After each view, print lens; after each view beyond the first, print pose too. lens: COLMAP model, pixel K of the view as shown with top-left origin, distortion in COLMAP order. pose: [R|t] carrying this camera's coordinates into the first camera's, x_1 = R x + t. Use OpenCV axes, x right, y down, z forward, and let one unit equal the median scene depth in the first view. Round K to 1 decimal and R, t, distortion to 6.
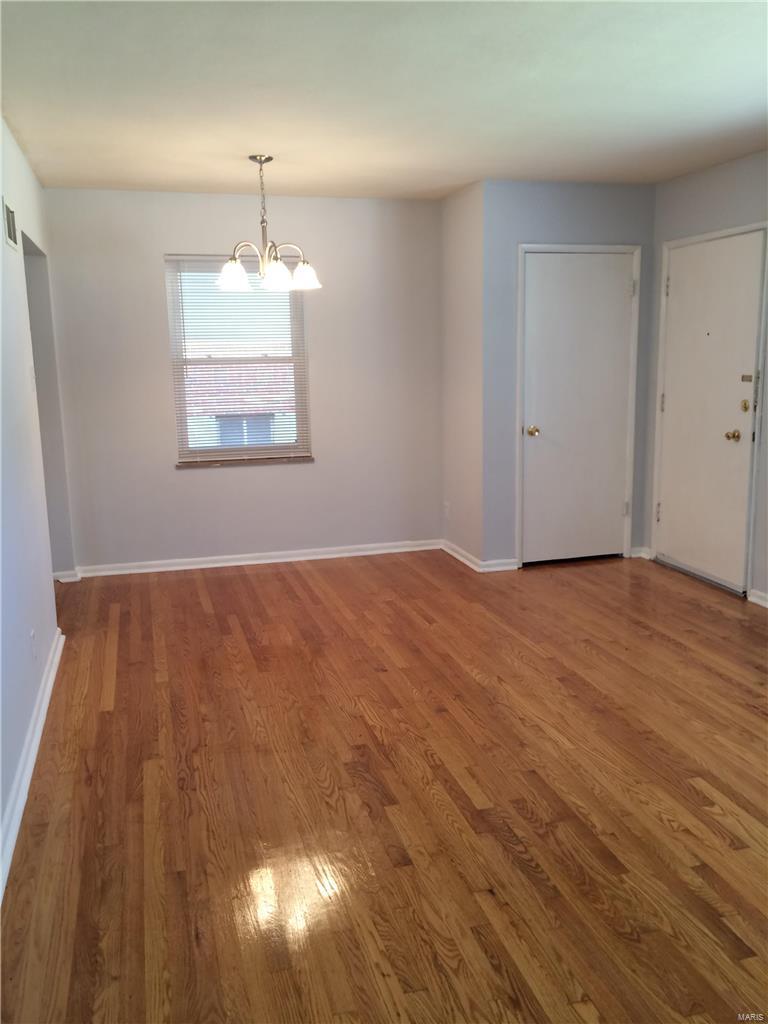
lens RADIAL K [[883.7, 0, 386.0], [0, 883.7, 506.9], [0, 0, 1]] dist [0.082383, -0.094963]
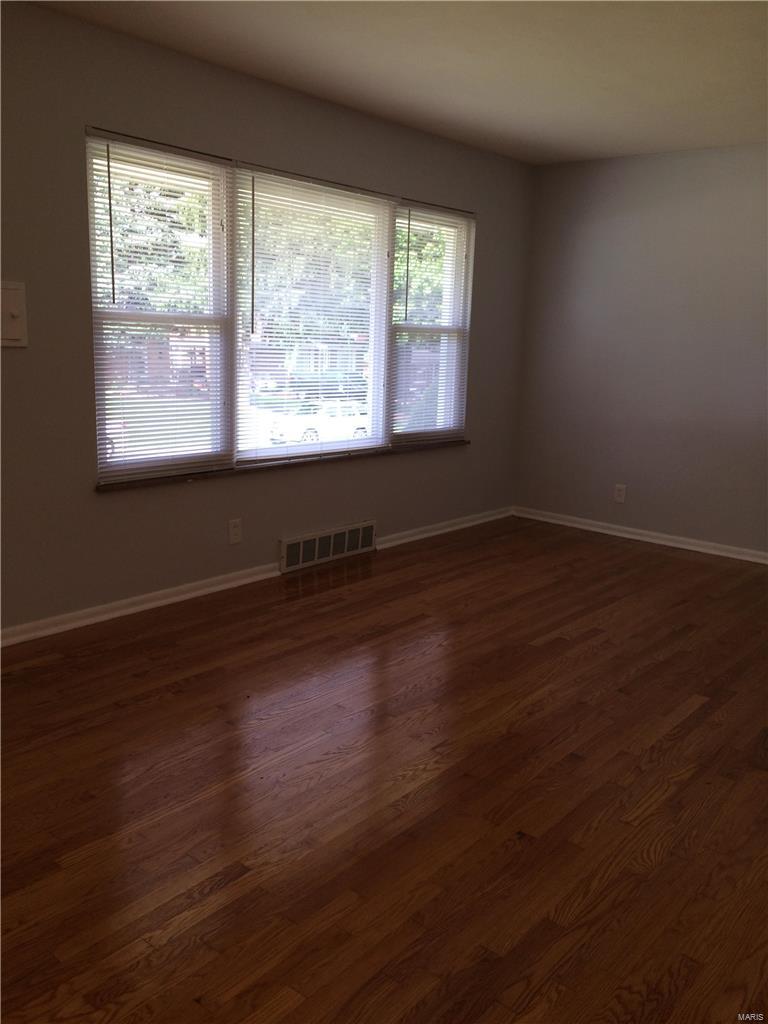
lens RADIAL K [[883.7, 0, 386.0], [0, 883.7, 506.9], [0, 0, 1]] dist [0.082383, -0.094963]
pose [[-0.571124, -0.163270, 0.804463, -0.413757], [0.122409, 0.952122, 0.280142, -0.208835], [-0.811686, 0.258469, -0.523794, 1.409818]]
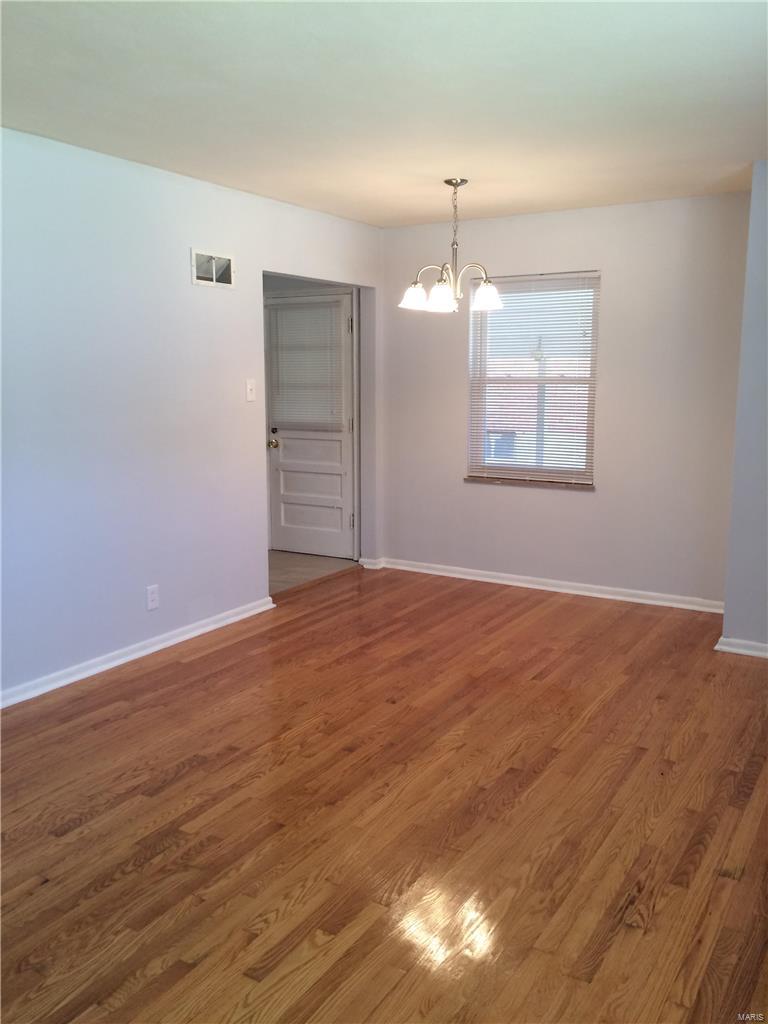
lens RADIAL K [[877.7, 0, 387.9], [0, 877.7, 507.1], [0, 0, 1]] dist [0.080848, -0.105502]
pose [[0.688655, 0.129823, -0.713372, 0.693824], [-0.140781, 0.989059, 0.044091, -0.071933], [0.711291, 0.070066, 0.699397, 0.329235]]
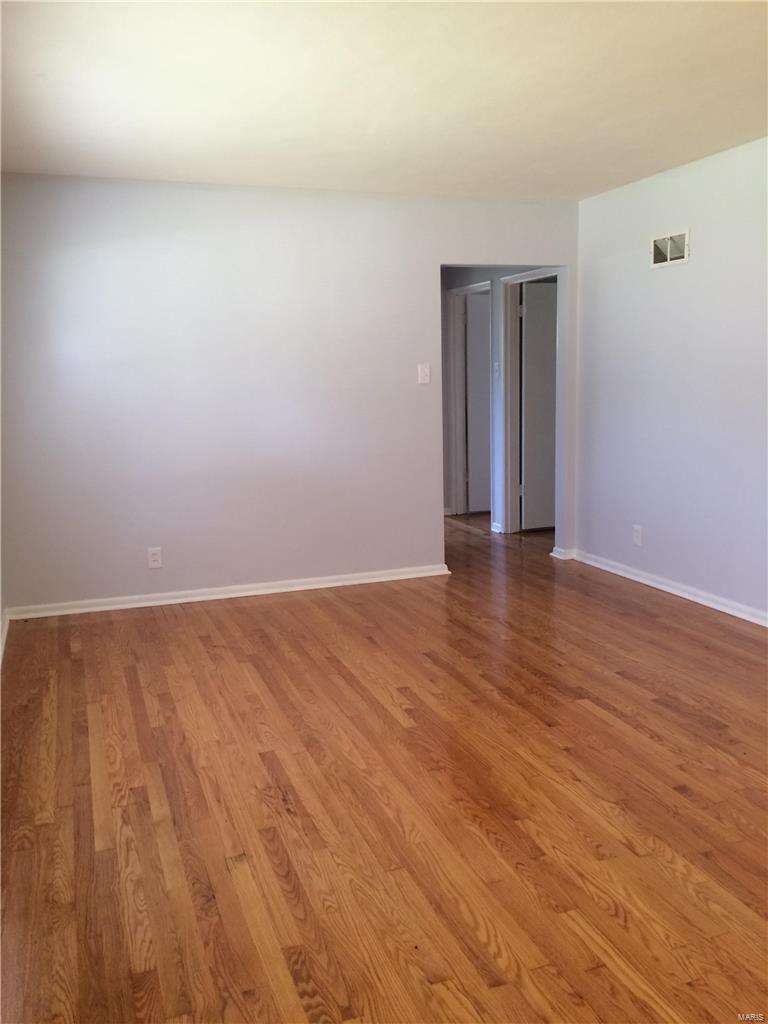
lens RADIAL K [[877.7, 0, 387.9], [0, 877.7, 507.1], [0, 0, 1]] dist [0.080848, -0.105502]
pose [[-0.995943, 0.055256, -0.071029, 0.345683], [0.028880, 0.943793, 0.329273, -0.261802], [0.085231, 0.325886, -0.941559, 1.553891]]
